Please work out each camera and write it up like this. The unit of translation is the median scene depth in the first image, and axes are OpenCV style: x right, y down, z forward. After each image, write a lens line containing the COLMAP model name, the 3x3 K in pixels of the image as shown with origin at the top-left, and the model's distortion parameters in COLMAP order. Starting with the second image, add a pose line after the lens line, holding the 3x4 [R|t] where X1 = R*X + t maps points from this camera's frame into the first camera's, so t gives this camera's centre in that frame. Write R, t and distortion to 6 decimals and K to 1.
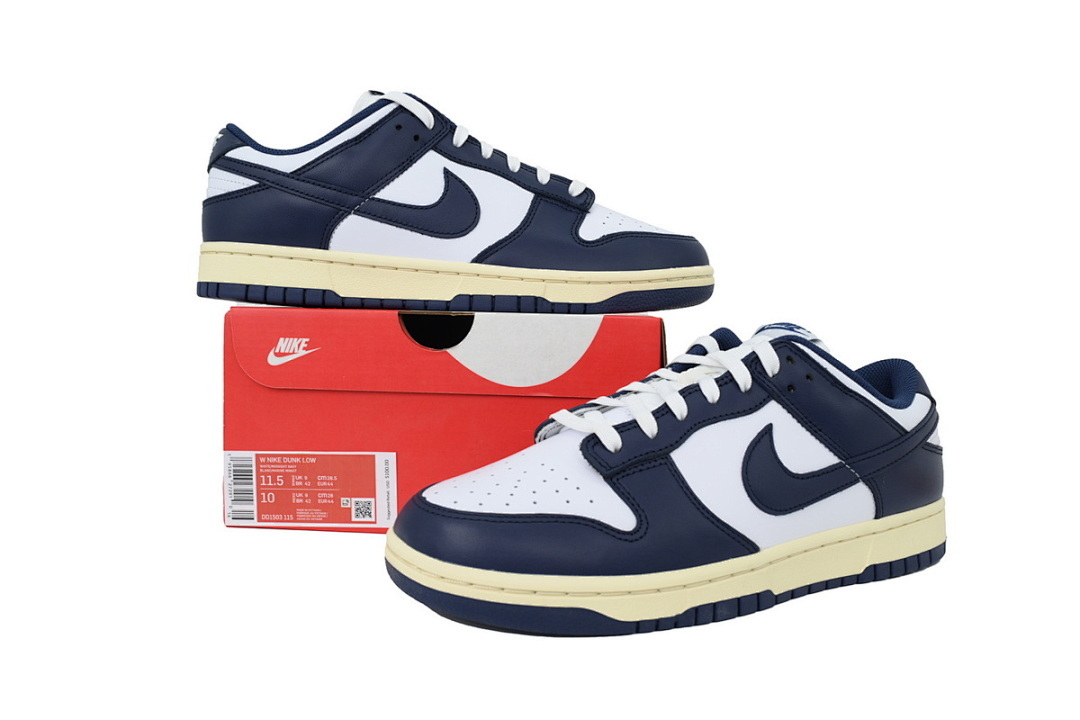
lens RADIAL K [[908.6, 0, 540.0], [0, 908.6, 360.0], [0, 0, 1]] dist [0.000789, 0.000087]
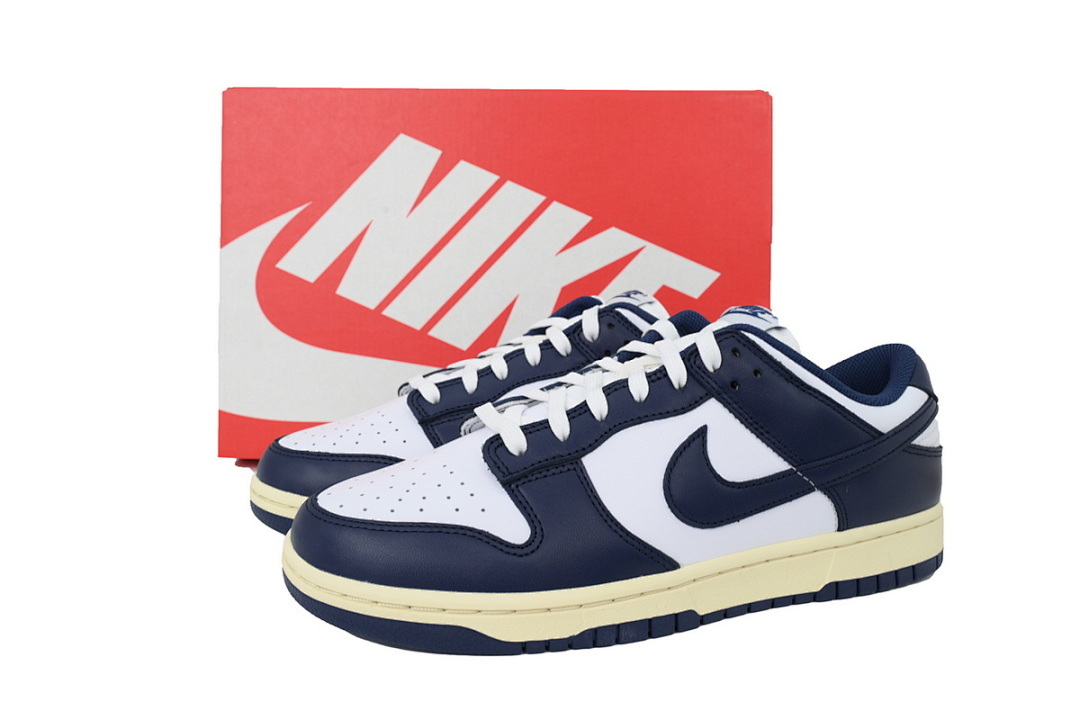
lens RADIAL K [[908.6, 0, 540.0], [0, 908.6, 360.0], [0, 0, 1]] dist [0.000789, 0.000087]
pose [[0.986596, 0.012195, -0.162728, 0.241476], [-0.001233, 0.997732, 0.067297, -0.054958], [0.163180, -0.066195, 0.984373, 0.097650]]
